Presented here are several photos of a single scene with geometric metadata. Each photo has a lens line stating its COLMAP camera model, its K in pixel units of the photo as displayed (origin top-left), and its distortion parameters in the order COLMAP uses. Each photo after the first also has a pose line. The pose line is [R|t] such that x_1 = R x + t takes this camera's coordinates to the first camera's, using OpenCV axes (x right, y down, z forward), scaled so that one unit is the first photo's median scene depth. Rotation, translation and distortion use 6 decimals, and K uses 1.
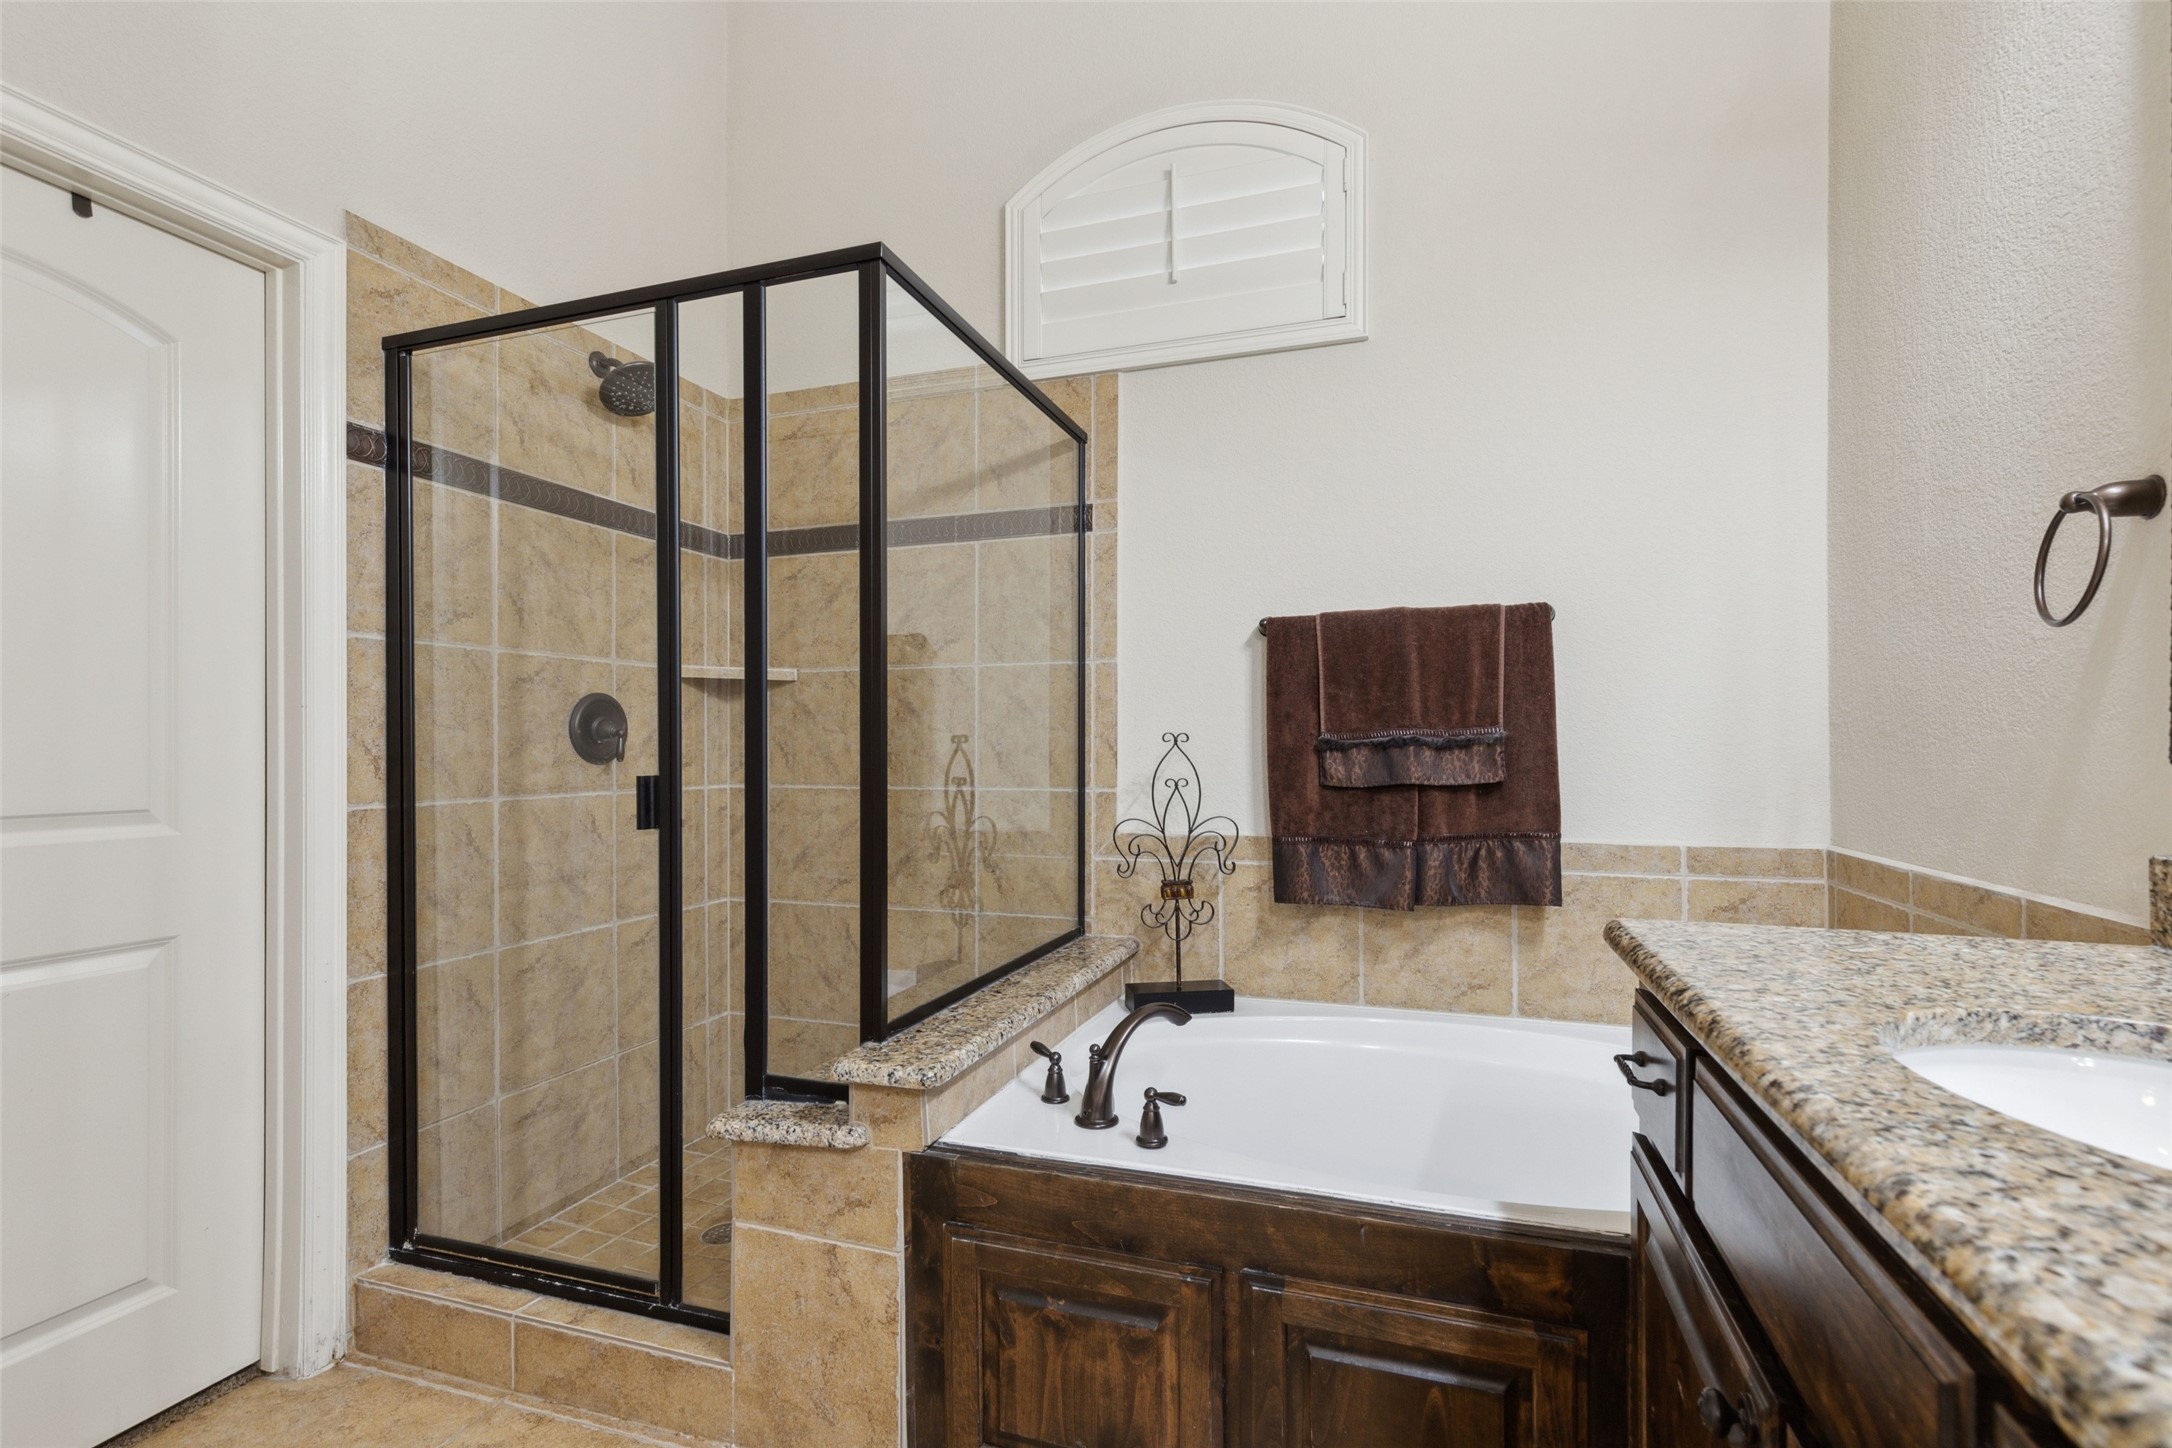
lens RADIAL K [[984.7, 0, 1086.6], [0, 984.7, 739.9], [0, 0, 1]] dist [0.010079, -0.000771]
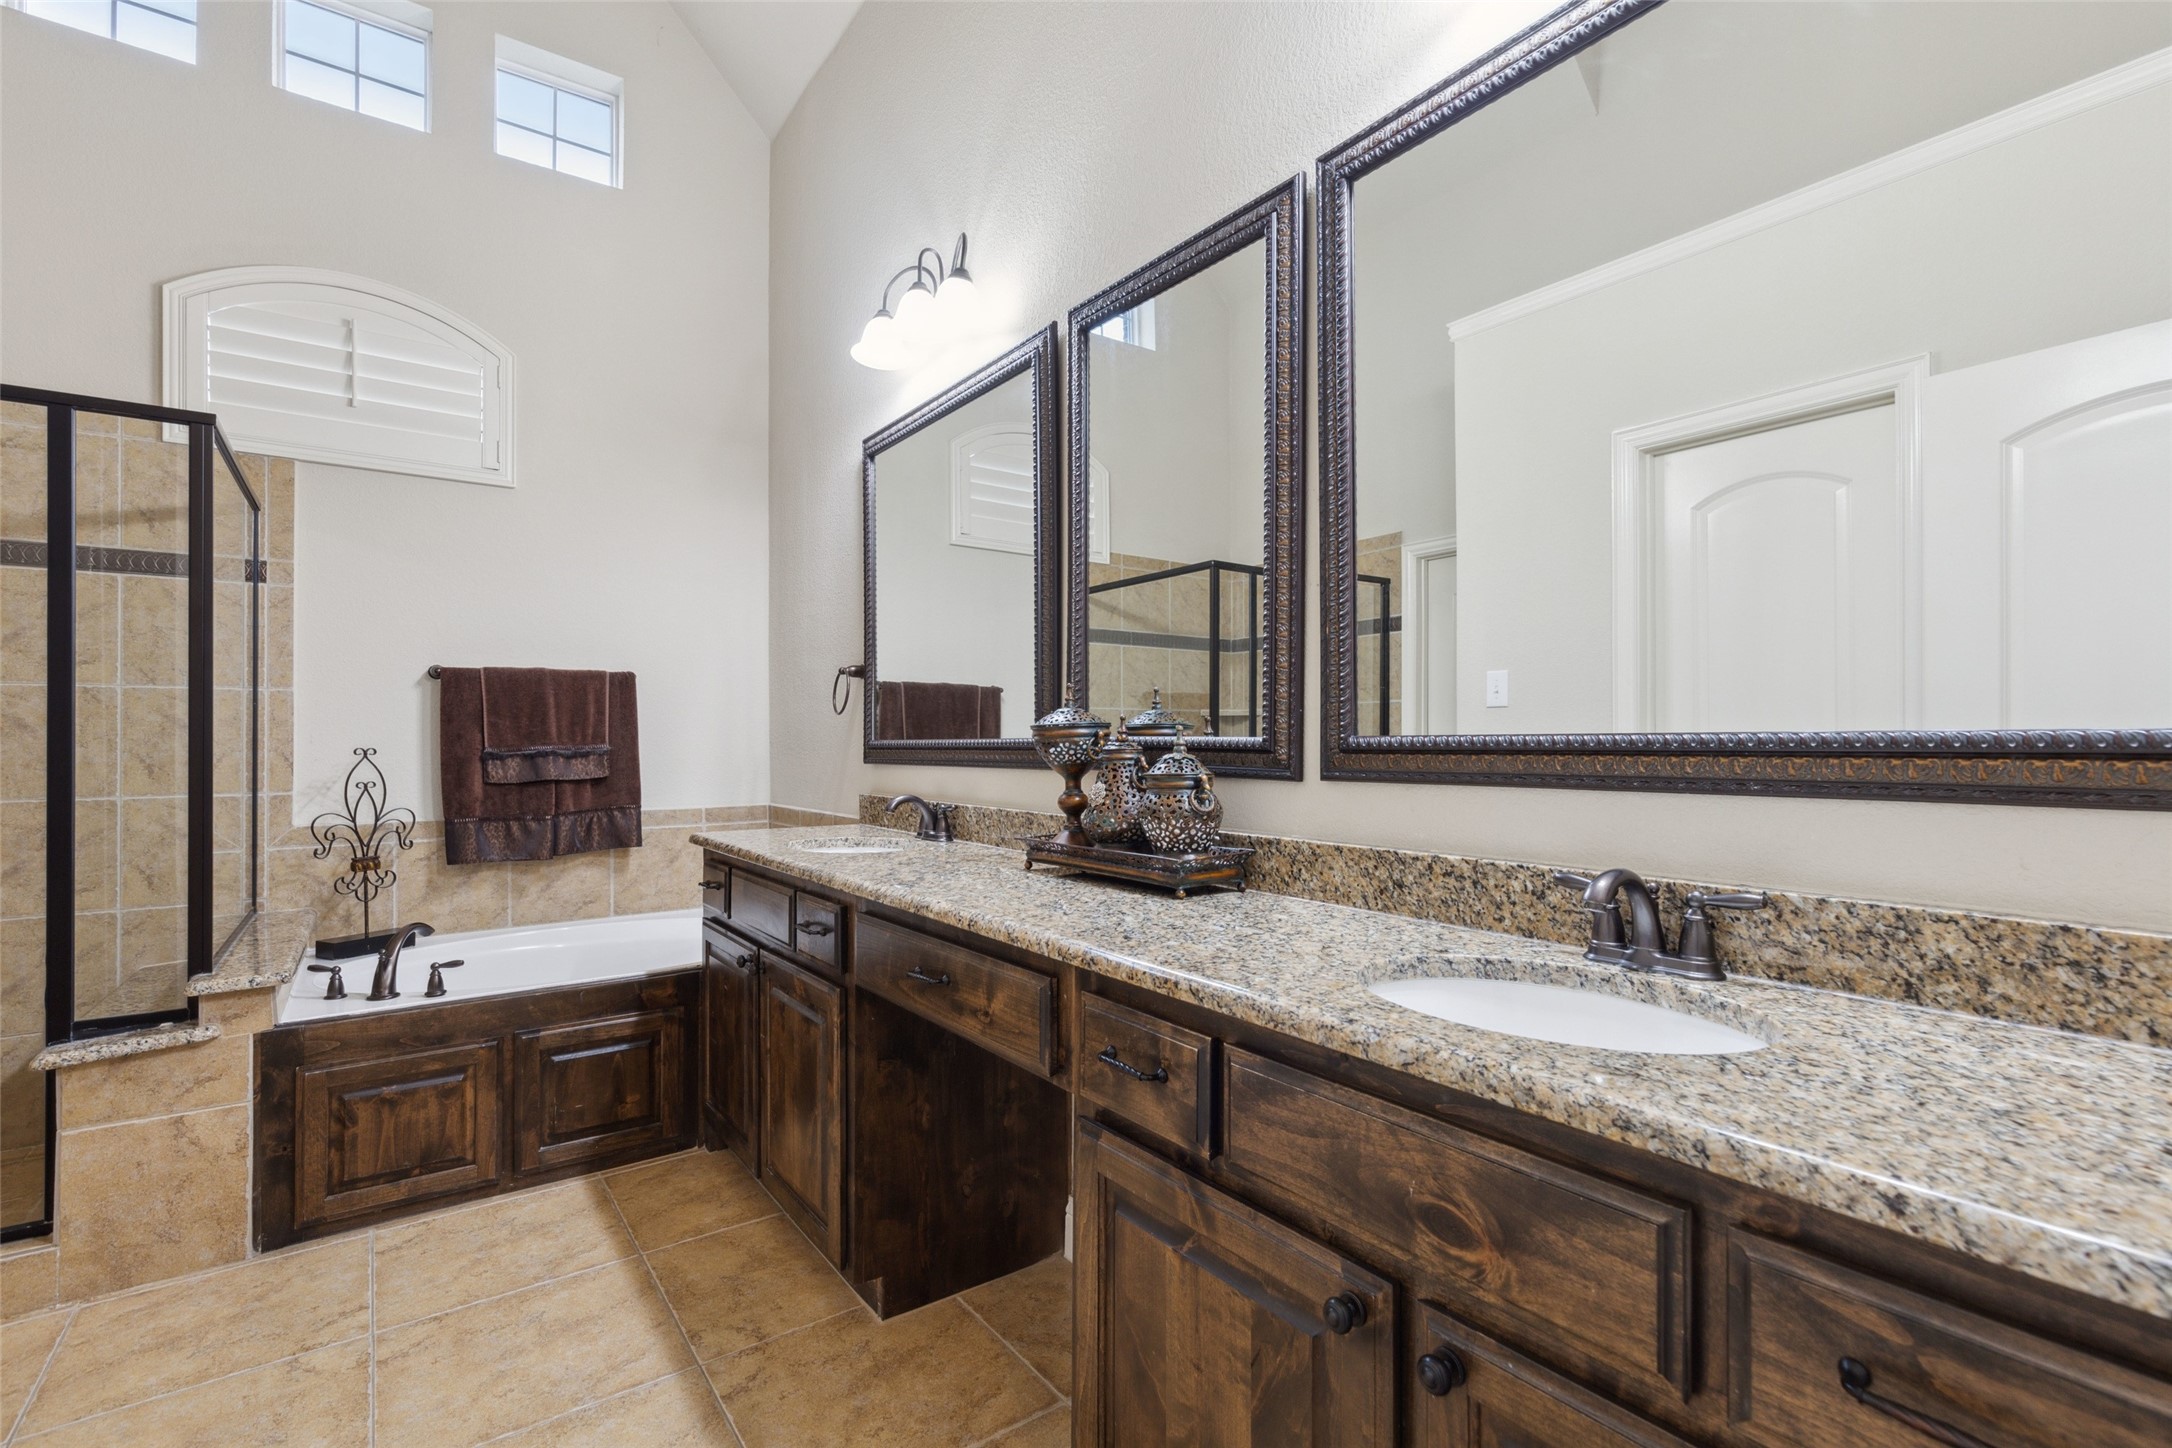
lens RADIAL K [[984.7, 0, 1086.6], [0, 984.7, 739.9], [0, 0, 1]] dist [0.010079, -0.000771]
pose [[0.574547, -0.000422, 0.818471, -0.476367], [-0.004244, 0.999985, 0.003495, -0.028940], [-0.818461, -0.005481, 0.574537, -0.624029]]
